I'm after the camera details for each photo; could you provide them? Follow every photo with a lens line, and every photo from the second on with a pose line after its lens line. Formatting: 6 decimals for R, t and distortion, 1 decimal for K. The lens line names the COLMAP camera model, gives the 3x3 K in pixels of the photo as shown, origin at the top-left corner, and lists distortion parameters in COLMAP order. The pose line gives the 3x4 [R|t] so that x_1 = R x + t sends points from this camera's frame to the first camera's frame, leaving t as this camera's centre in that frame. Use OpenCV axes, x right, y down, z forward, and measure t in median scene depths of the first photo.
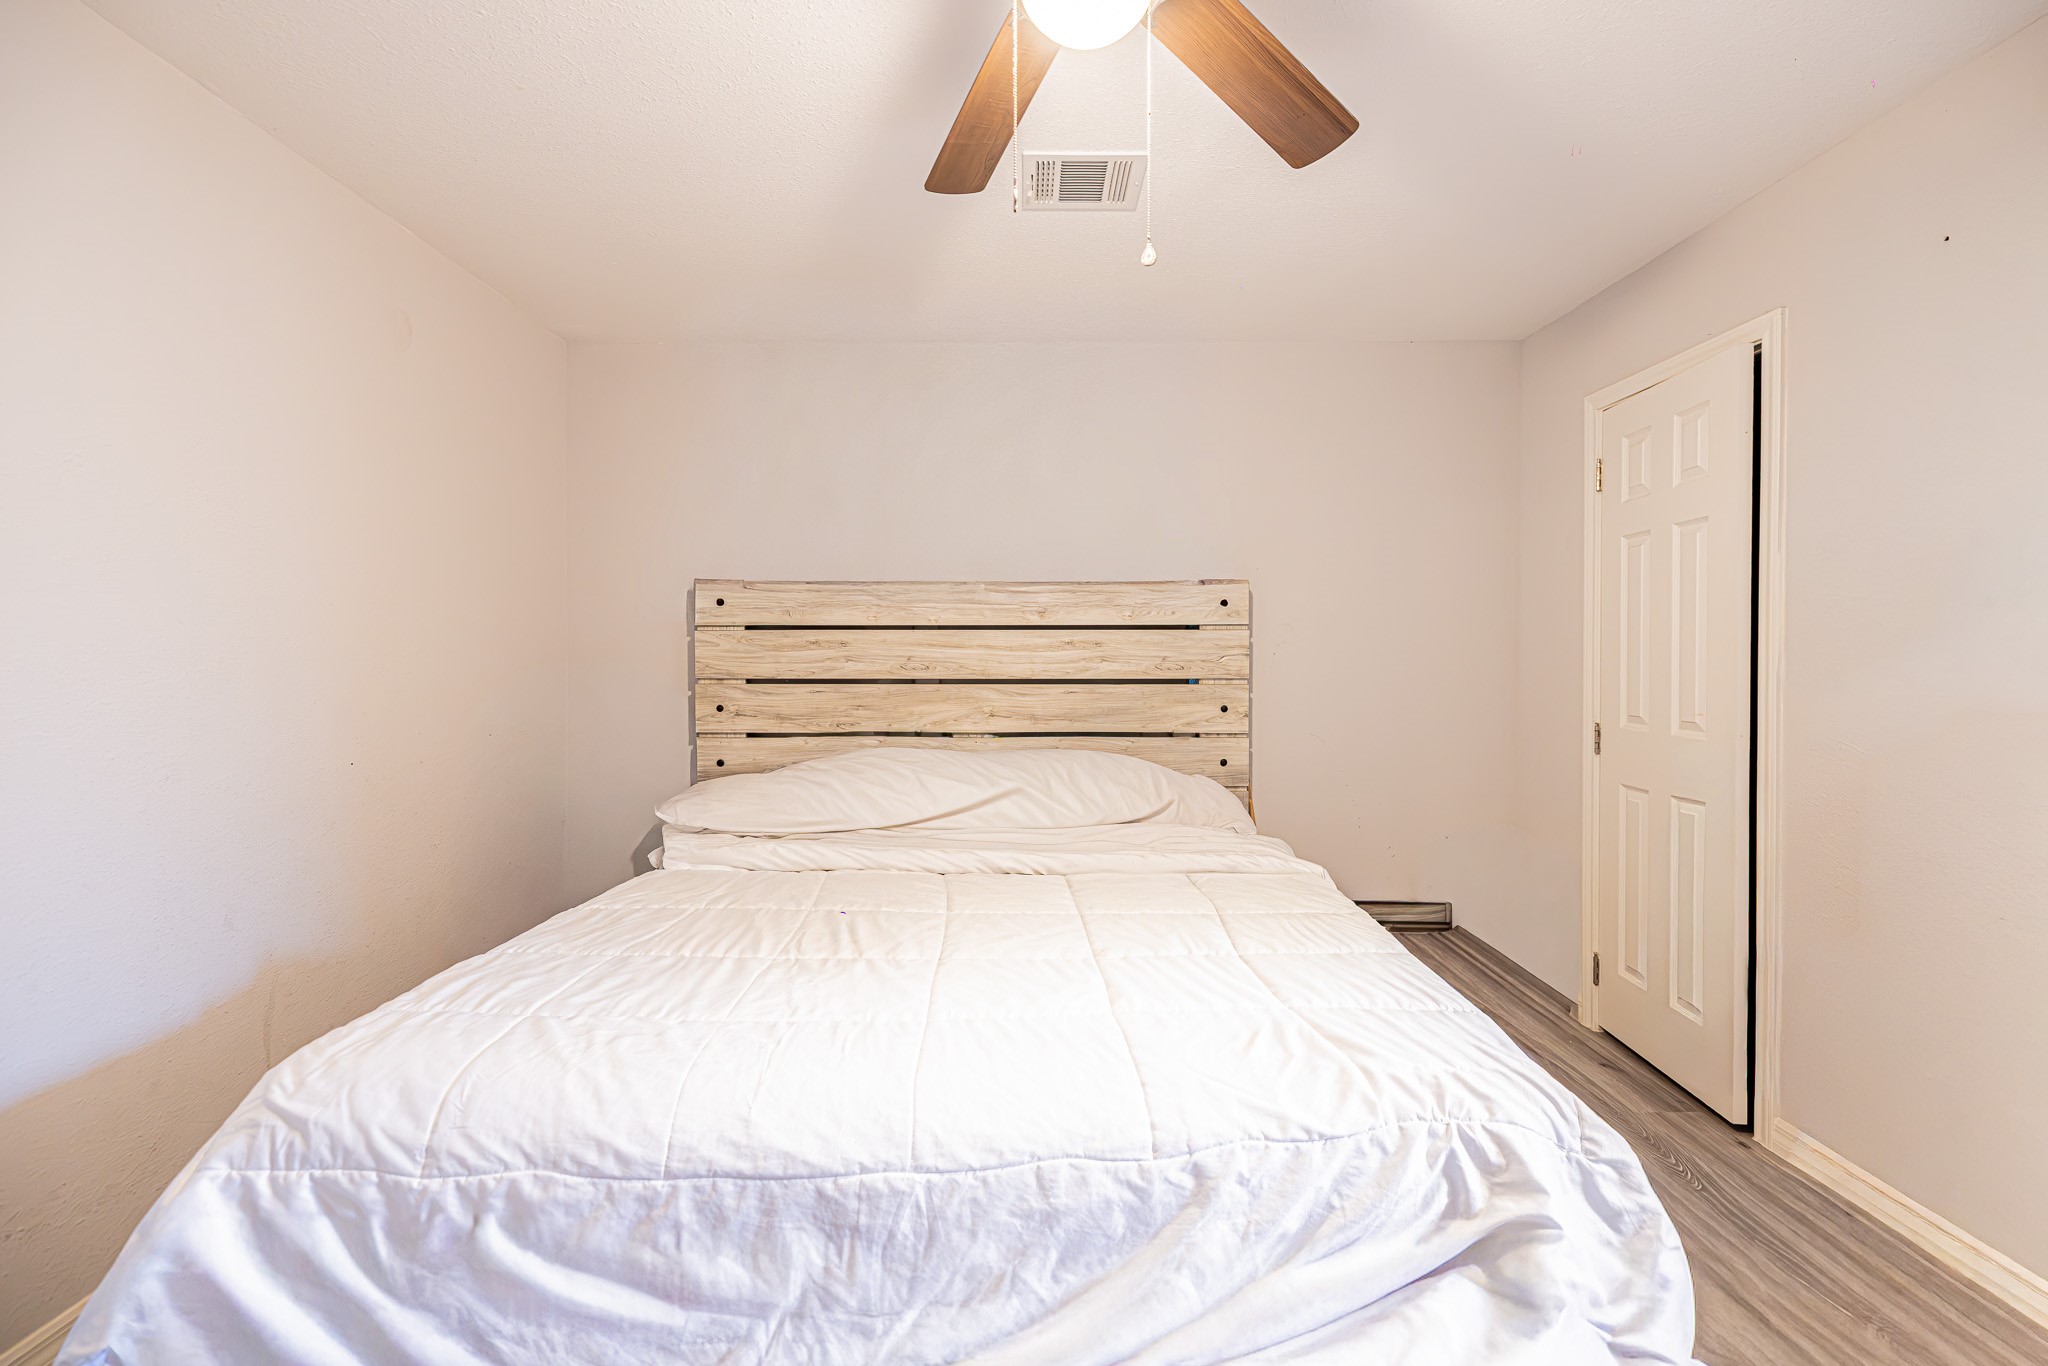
lens RADIAL K [[859.5, 0, 1027.8], [0, 859.5, 678.2], [0, 0, 1]] dist [0.010803, -0.001046]
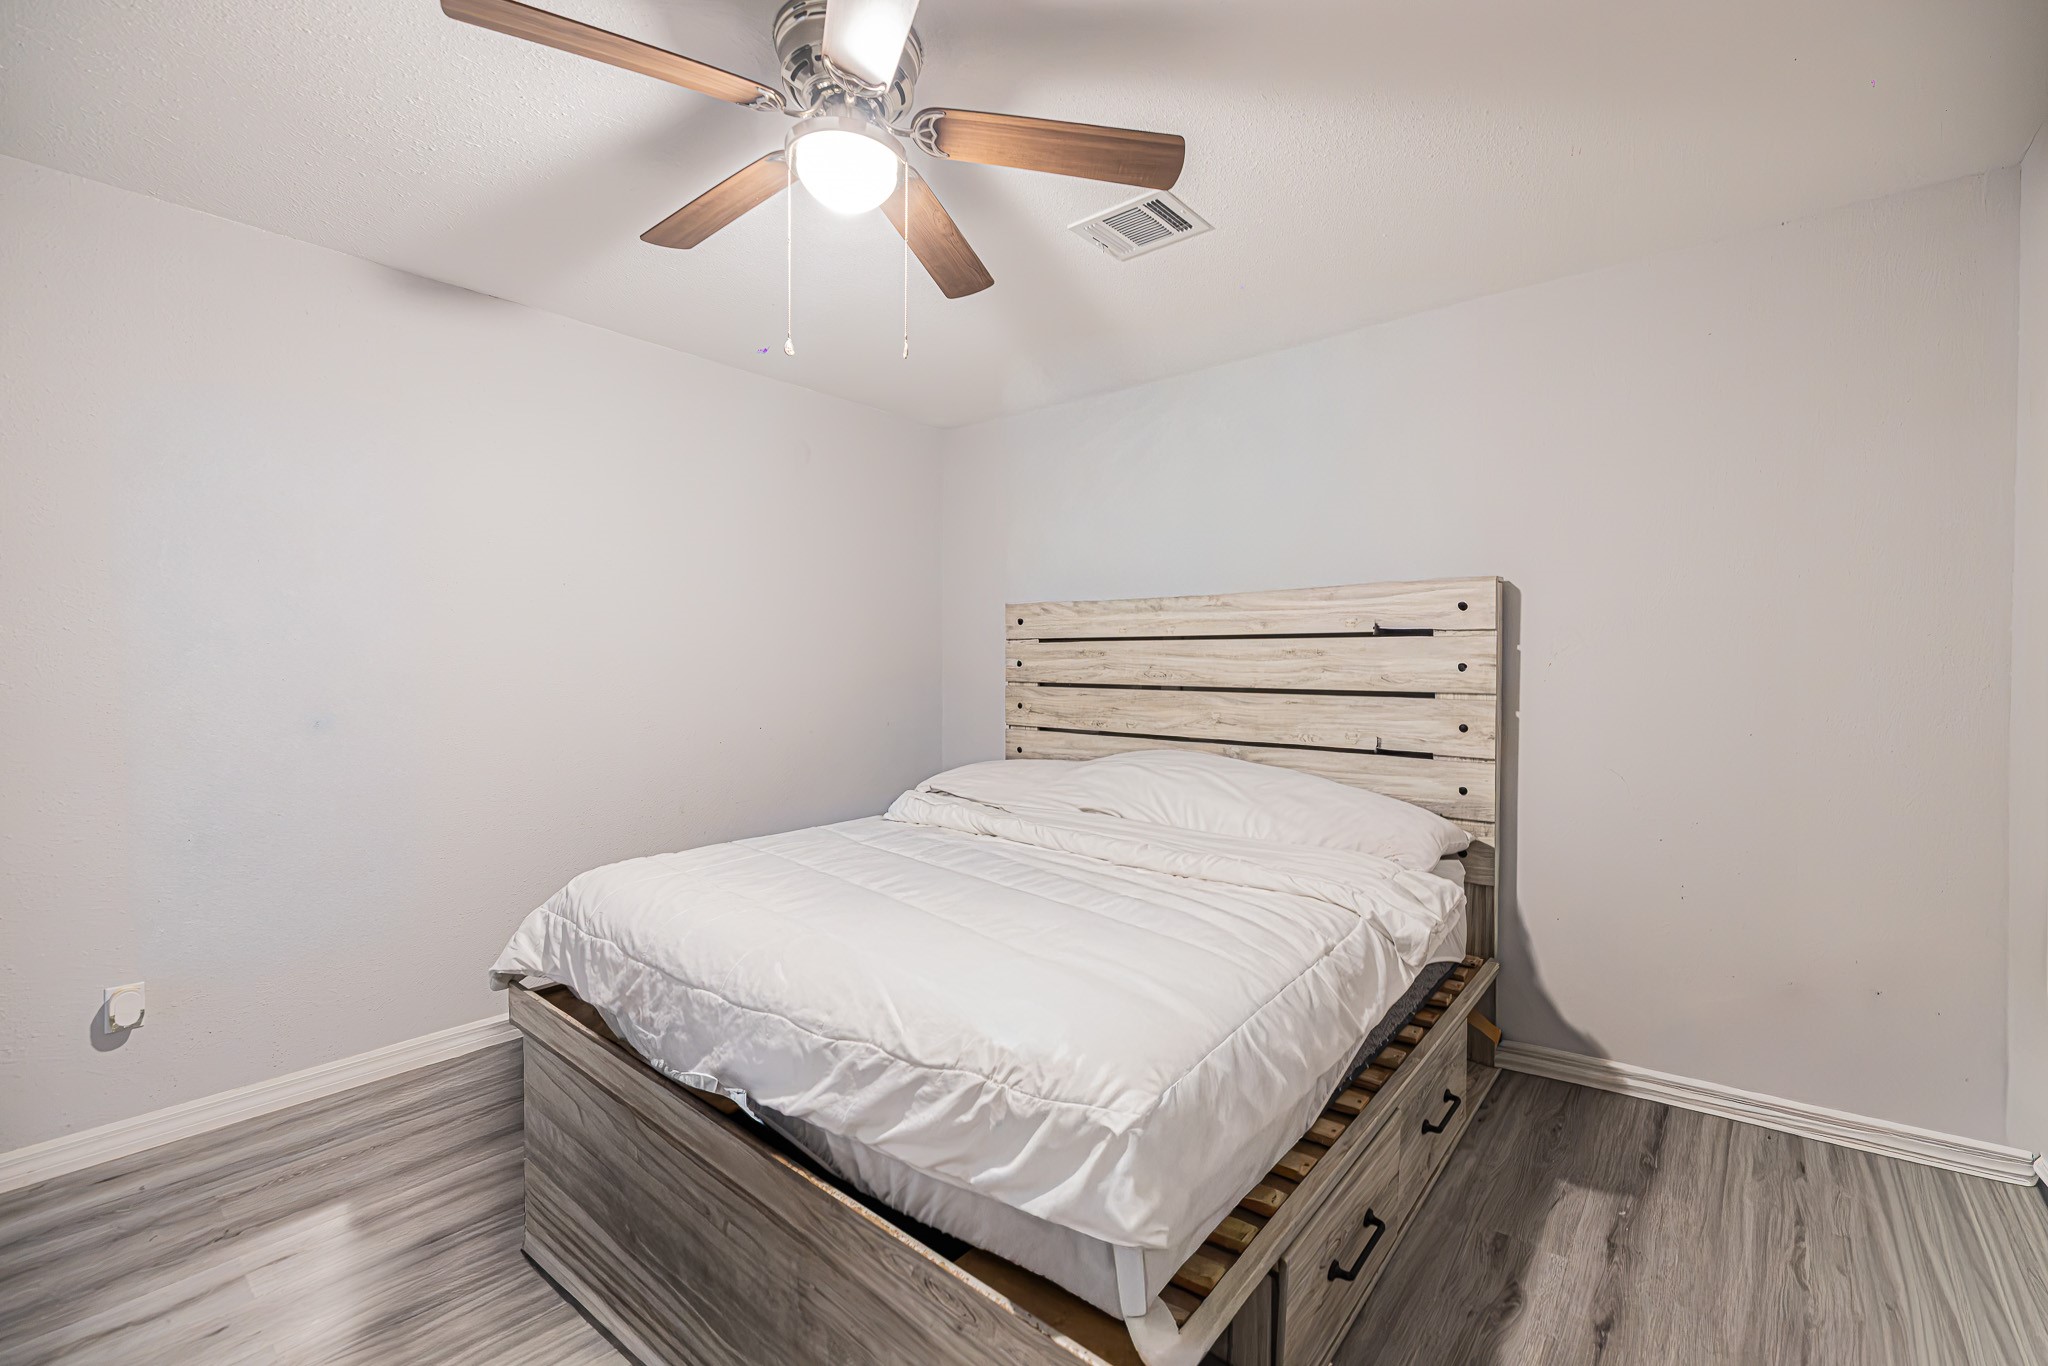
lens RADIAL K [[859.5, 0, 1027.9], [0, 859.5, 670.9], [0, 0, 1]] dist [0.010803, -0.001046]
pose [[0.759991, 0.010241, -0.649853, 0.456544], [-0.023578, 0.999652, -0.011821, -0.000835], [0.649506, 0.024306, 0.759968, 0.062567]]
